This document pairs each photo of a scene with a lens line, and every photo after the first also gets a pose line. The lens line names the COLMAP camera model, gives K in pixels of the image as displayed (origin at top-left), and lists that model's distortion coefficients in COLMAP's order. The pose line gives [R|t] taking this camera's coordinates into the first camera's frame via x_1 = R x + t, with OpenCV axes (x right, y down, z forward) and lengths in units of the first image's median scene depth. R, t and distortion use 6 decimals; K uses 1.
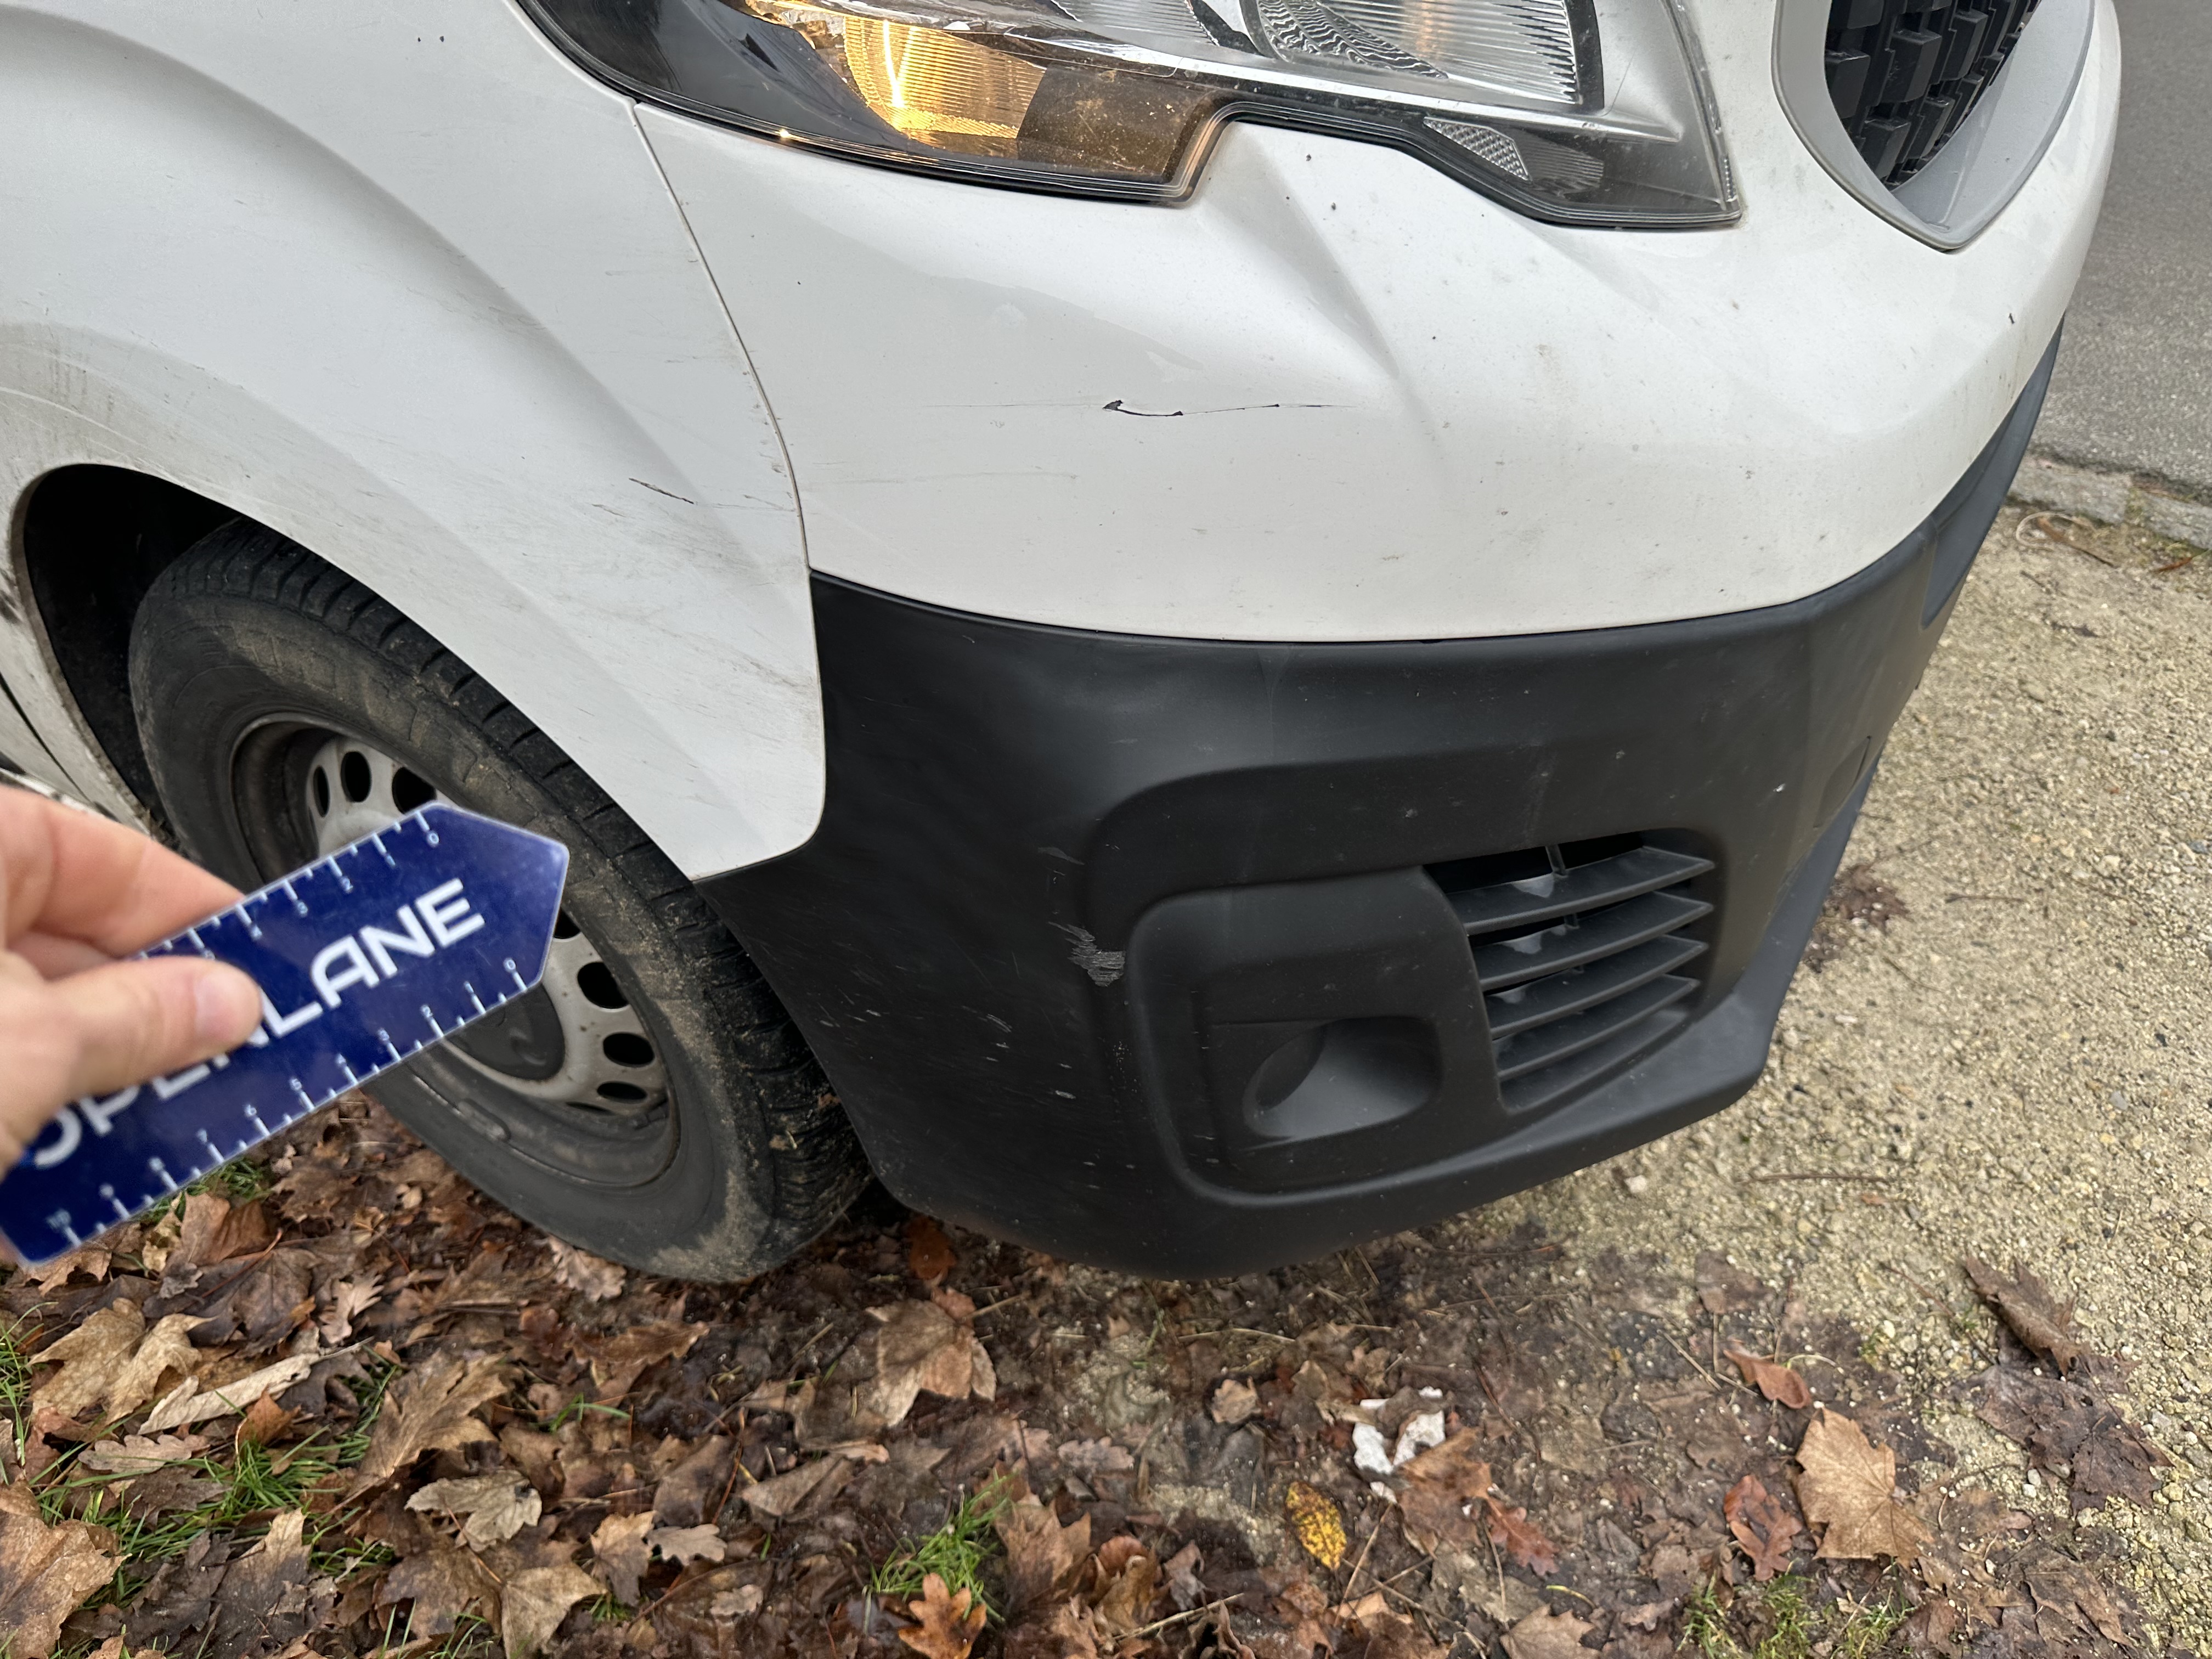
lens RADIAL K [[1560.2, 0, 1106.0], [0, 1560.2, 829.5], [0, 0, 1]] dist [0.035066, -0.038861]
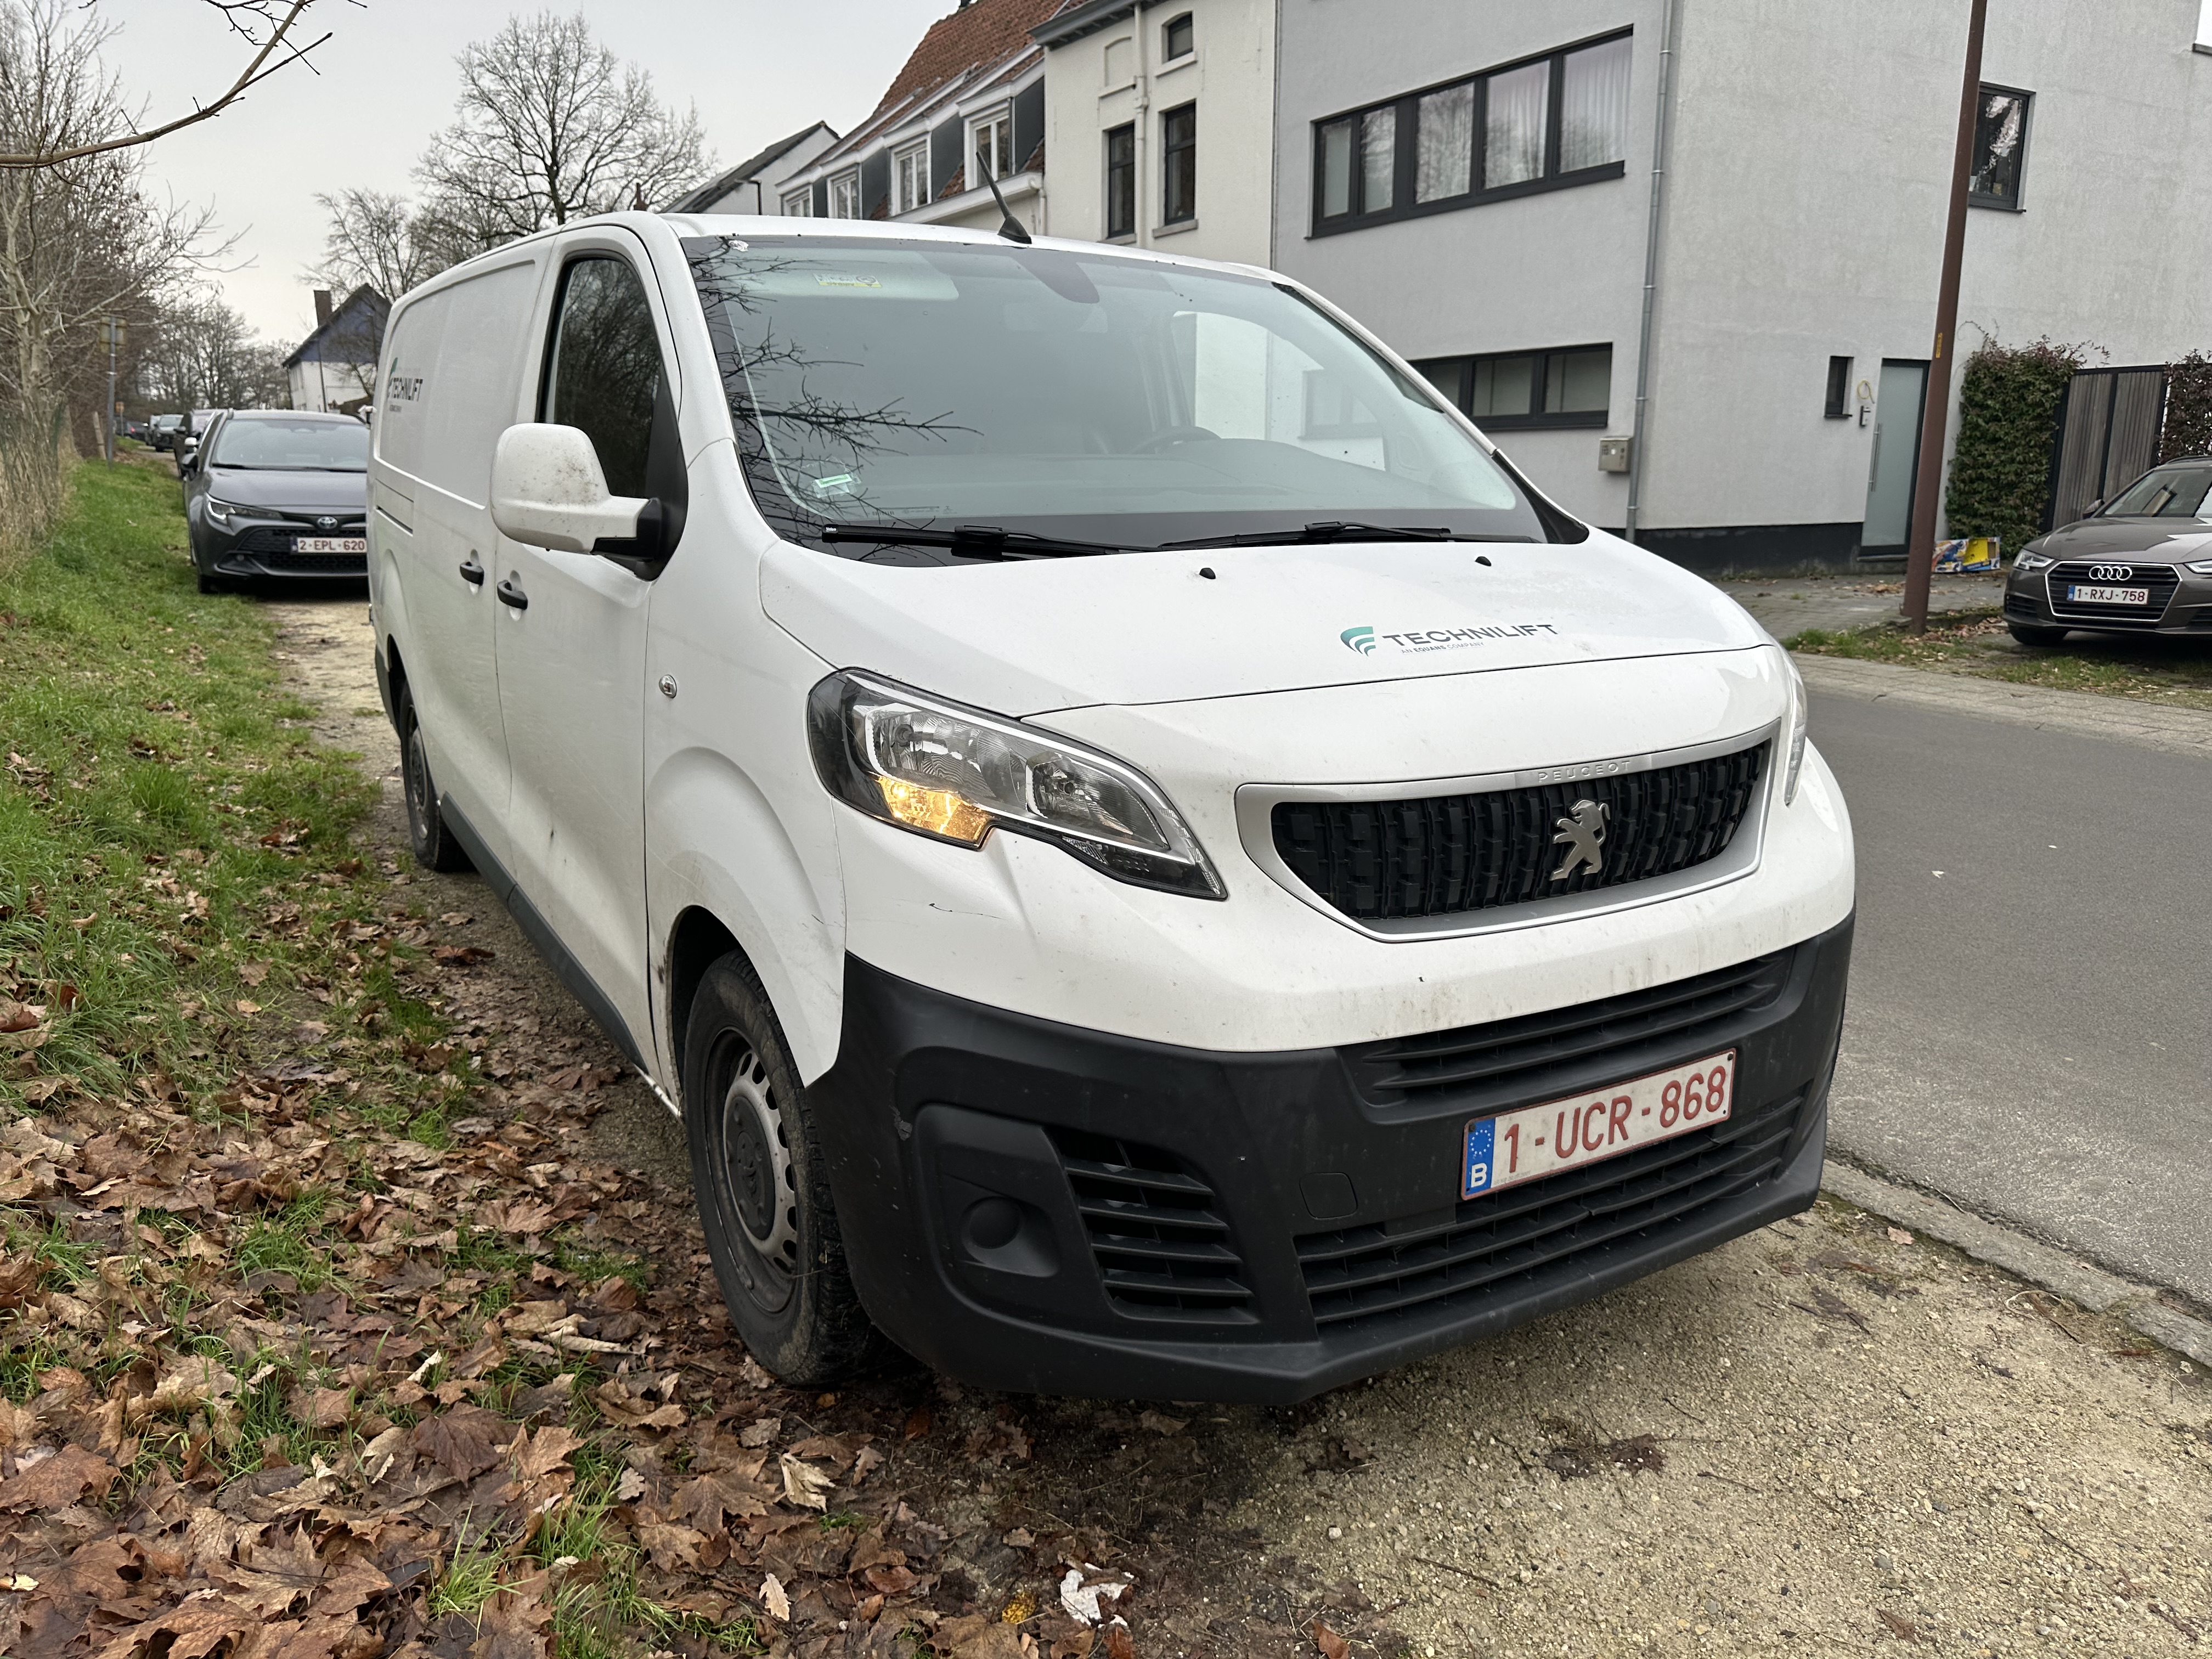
lens RADIAL K [[1564.2, 0, 1091.8], [0, 1564.2, 840.0], [0, 0, 1]] dist [0.050265, -0.089304]
pose [[0.883592, 0.136028, -0.448065, 0.921197], [-0.321793, 0.871523, -0.369996, 0.360339], [0.340169, 0.471109, 0.813844, -0.792339]]
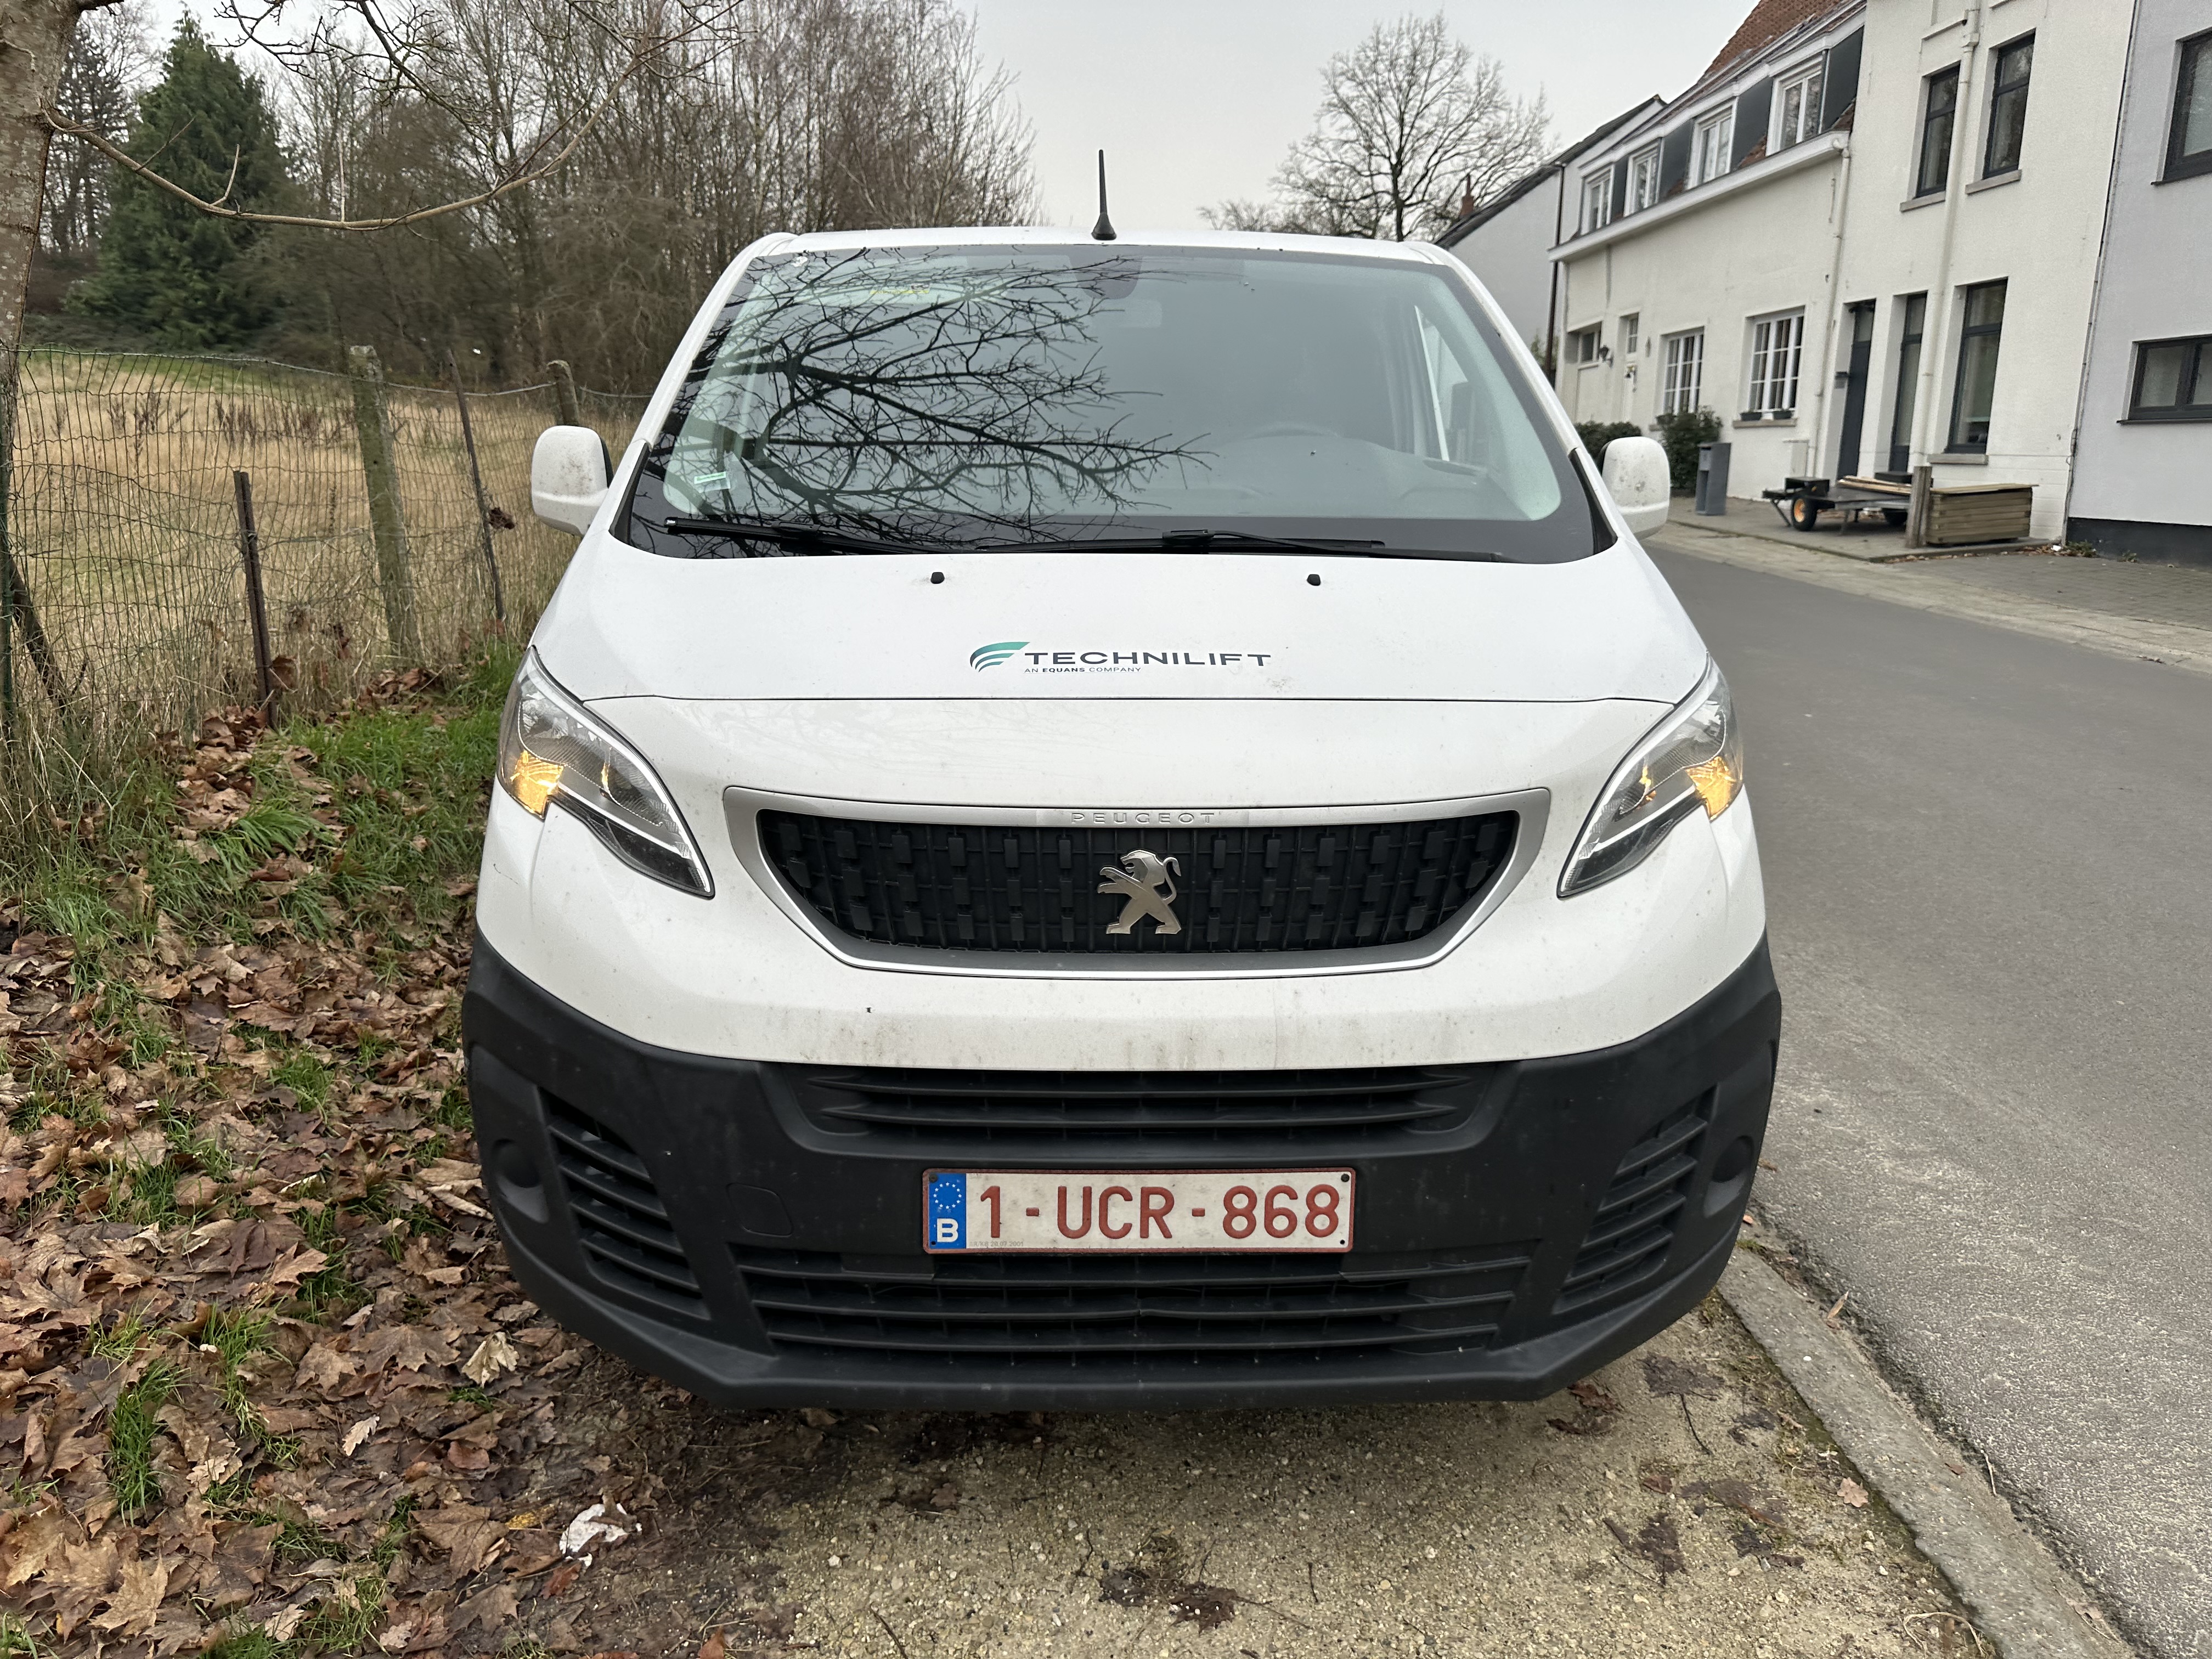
lens RADIAL K [[1584.4, 0, 1182.7], [0, 1584.4, 829.1], [0, 0, 1]] dist [0.059068, -0.092769]
pose [[0.535039, 0.225734, -0.814112, 2.025152], [-0.562332, 0.814316, -0.143777, -0.384968], [0.630489, 0.534727, 0.562628, -0.003603]]
